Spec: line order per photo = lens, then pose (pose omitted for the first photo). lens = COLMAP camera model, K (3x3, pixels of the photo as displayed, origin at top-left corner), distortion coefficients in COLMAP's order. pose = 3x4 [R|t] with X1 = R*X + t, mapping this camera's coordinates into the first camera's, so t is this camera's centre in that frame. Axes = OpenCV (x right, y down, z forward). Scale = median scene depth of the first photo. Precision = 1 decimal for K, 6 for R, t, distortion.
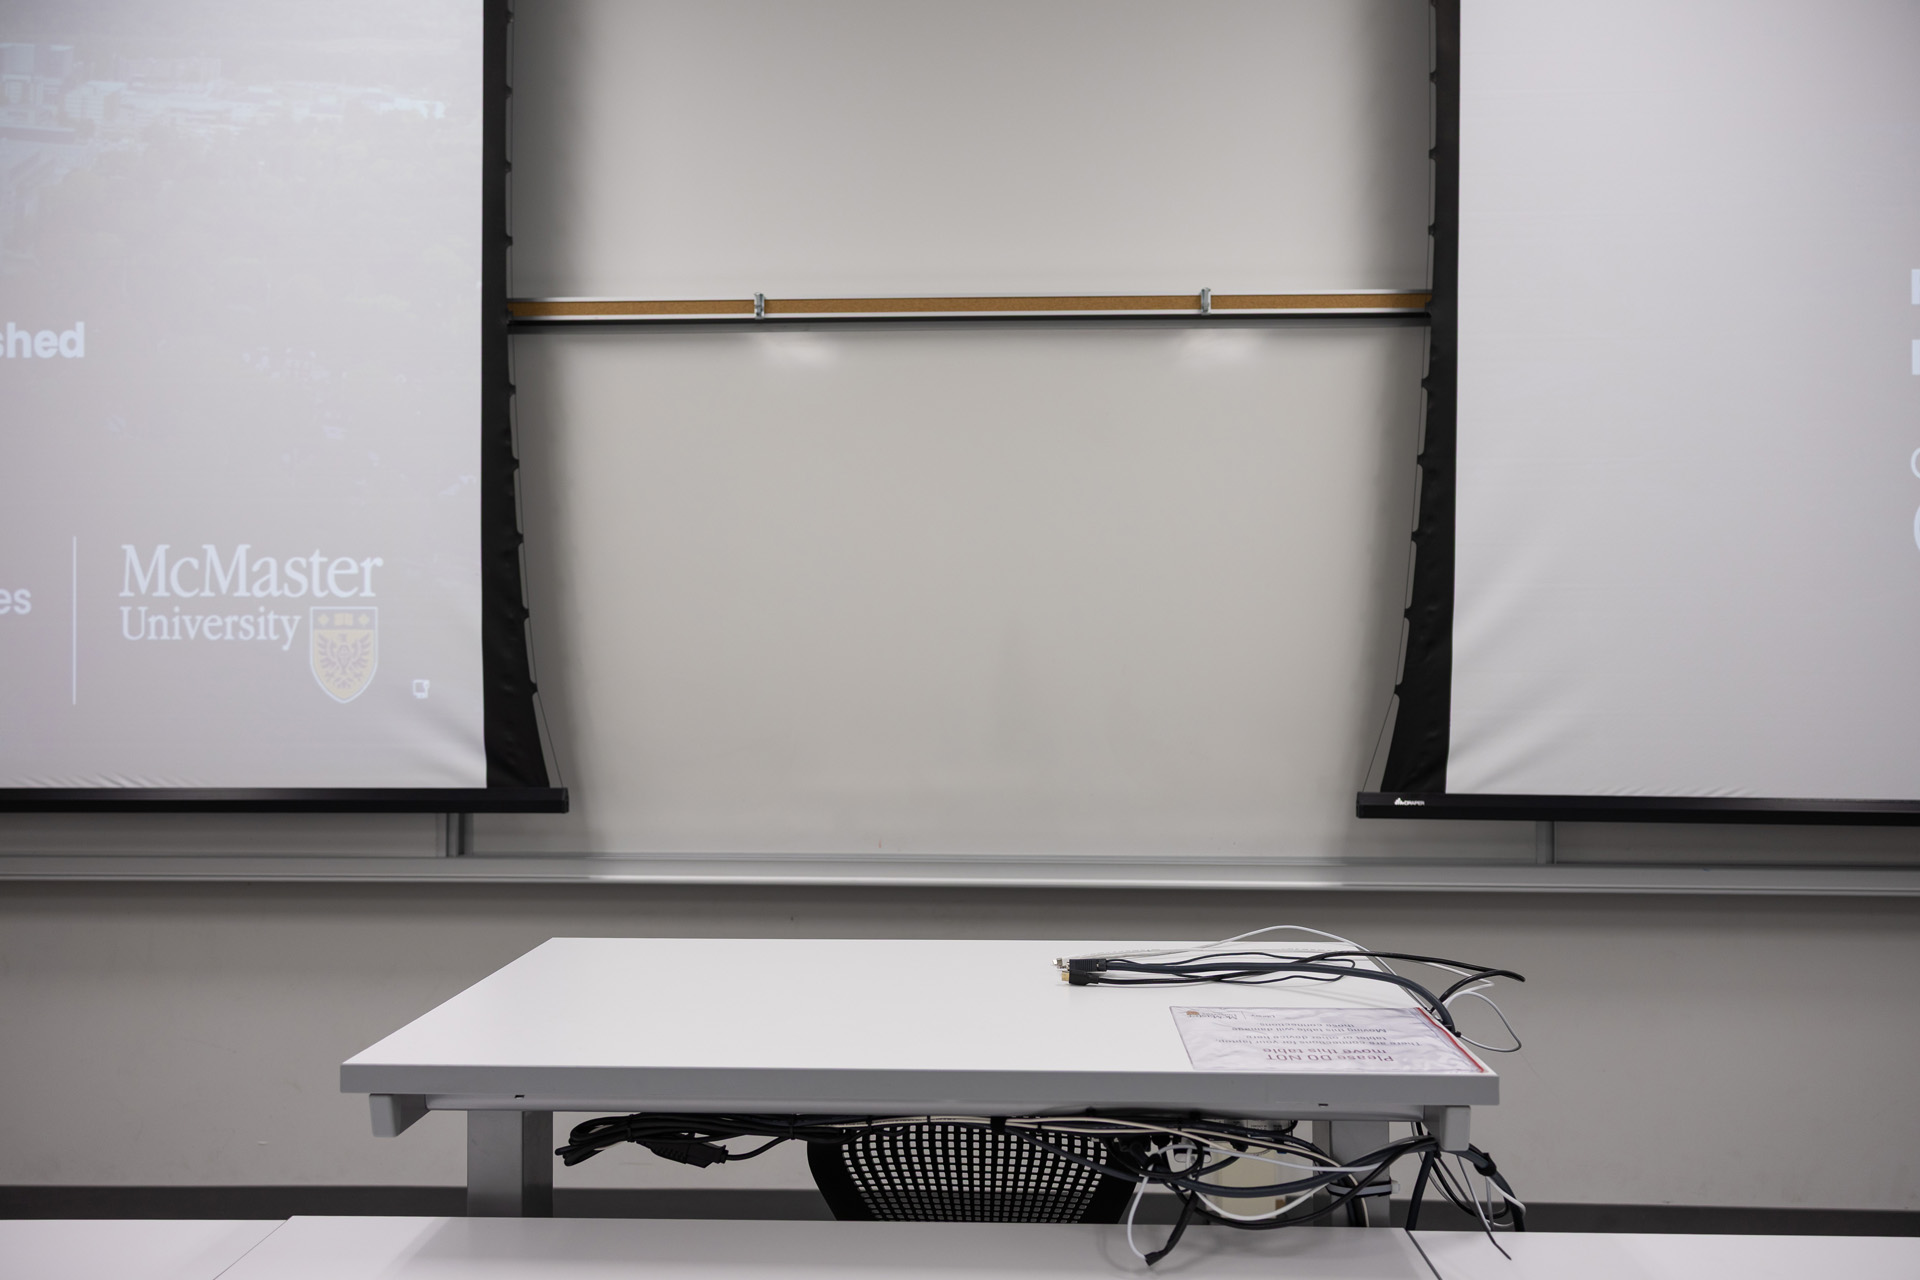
lens RADIAL K [[1330.0, 0, 965.9], [0, 1330.0, 717.8], [0, 0, 1]] dist [0.004532, 0.000990]
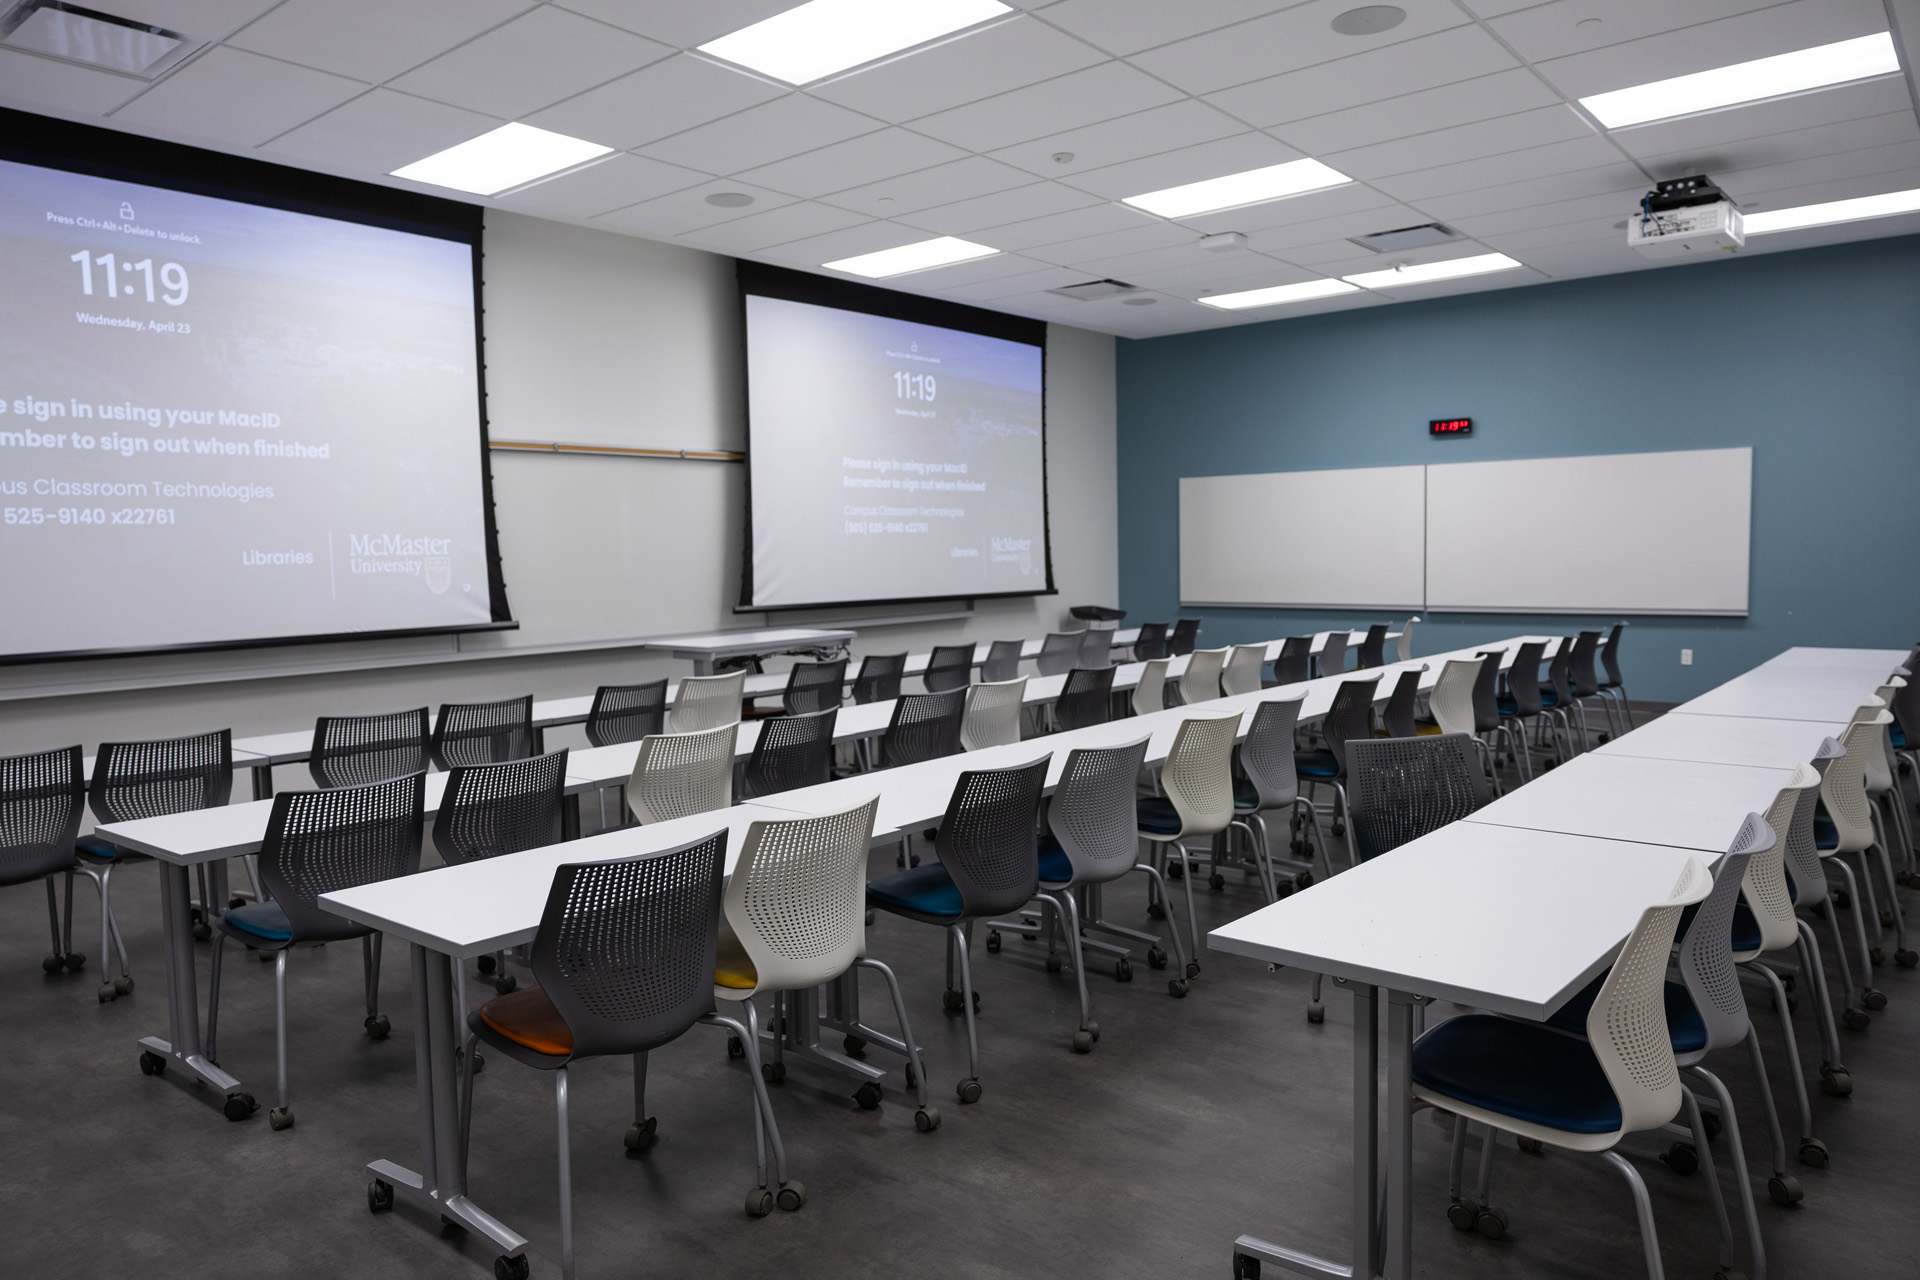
lens RADIAL K [[1289.1, 0, 903.7], [0, 1289.1, 640.4], [0, 0, 1]] dist [-0.008313, -0.004178]
pose [[0.632855, -0.072538, 0.770865, -1.849803], [0.030687, 0.997169, 0.068641, -0.066794], [-0.773662, -0.019784, 0.633289, -1.322650]]
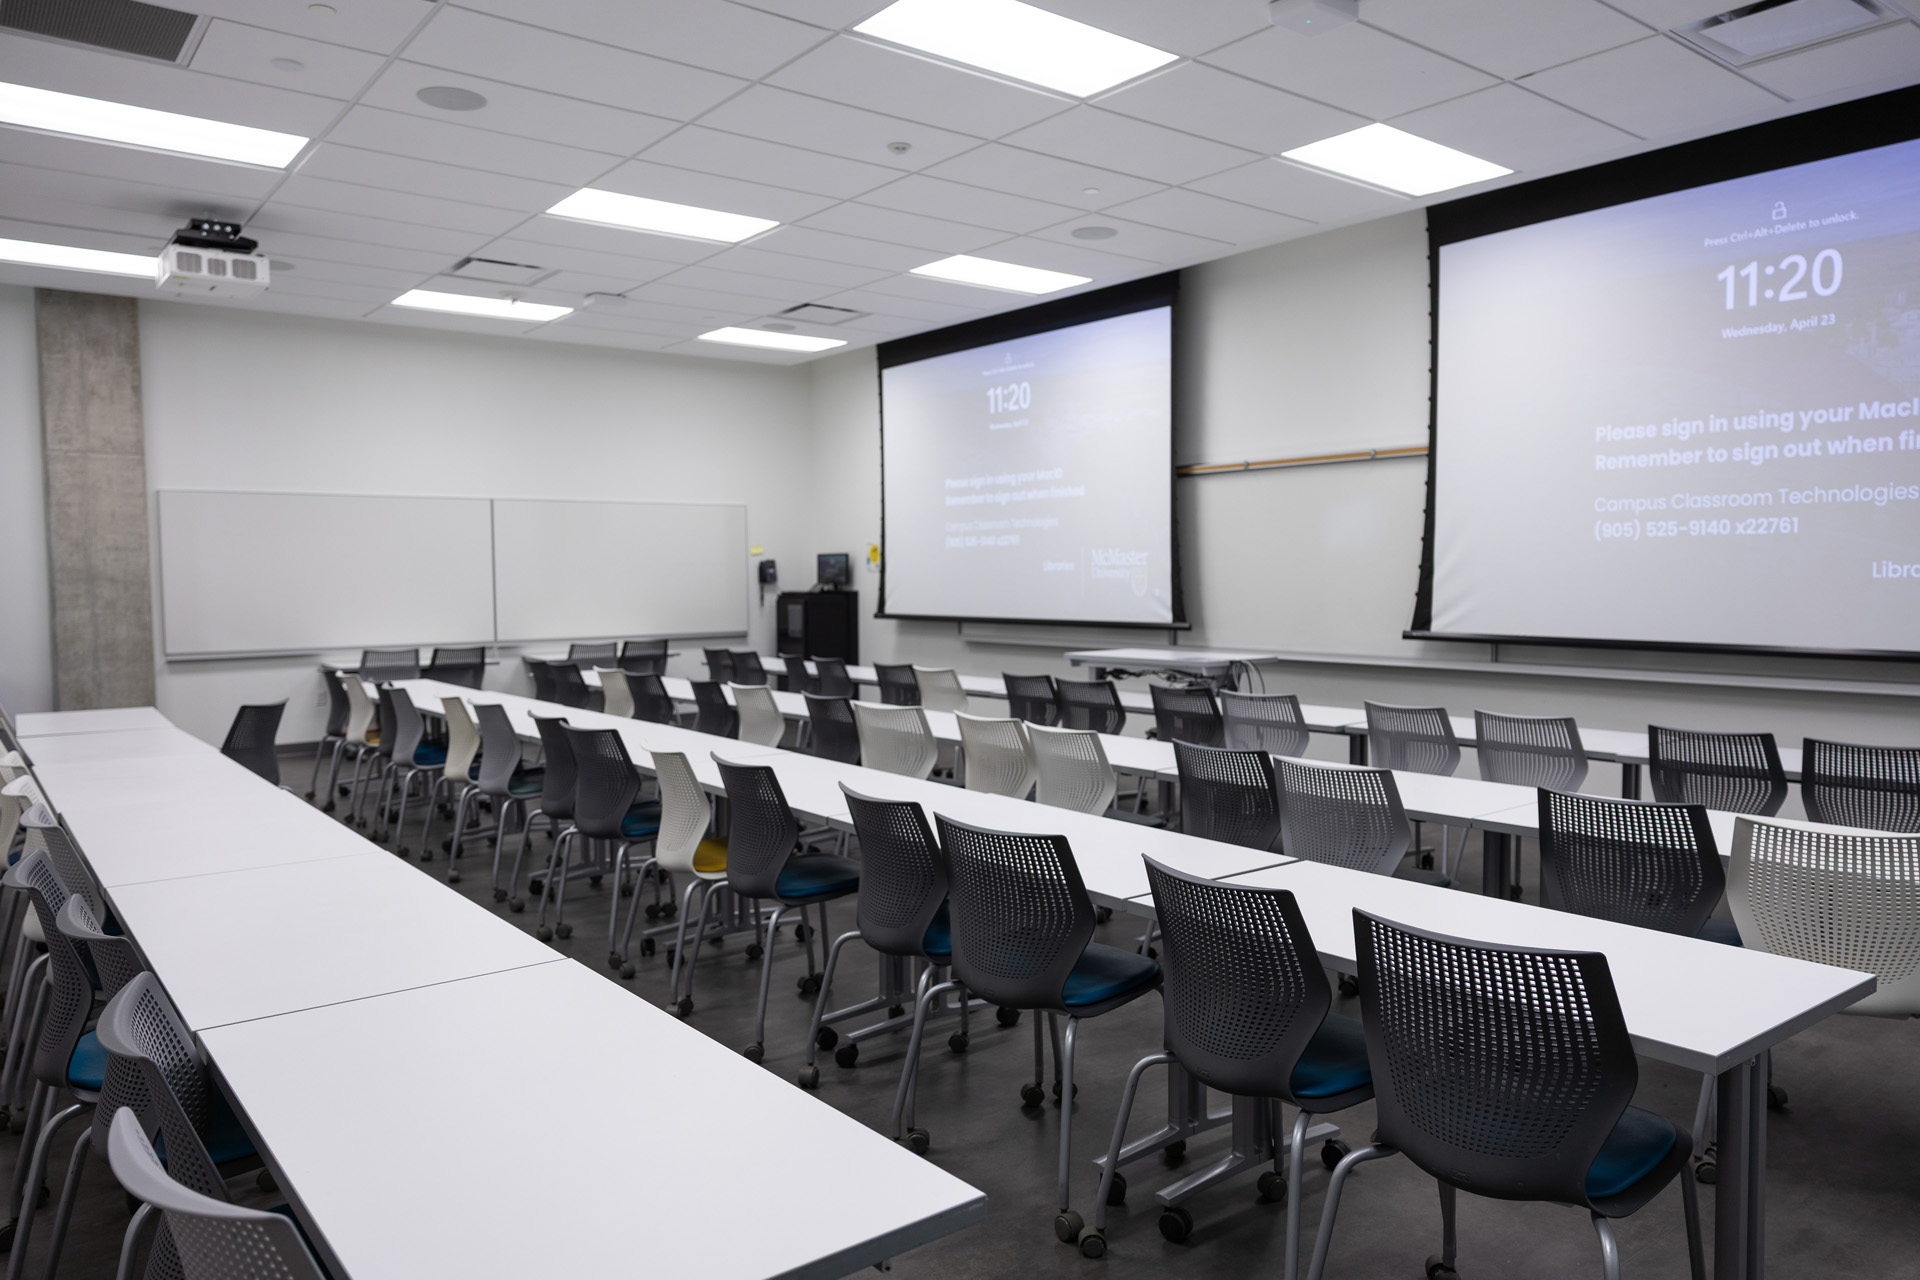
lens RADIAL K [[1330.0, 0, 965.9], [0, 1330.0, 717.8], [0, 0, 1]] dist [0.004532, 0.000990]
pose [[0.640907, 0.075017, -0.763944, 1.818979], [-0.008534, 0.995848, 0.090630, -0.006361], [0.767571, -0.051566, 0.638886, -1.471732]]
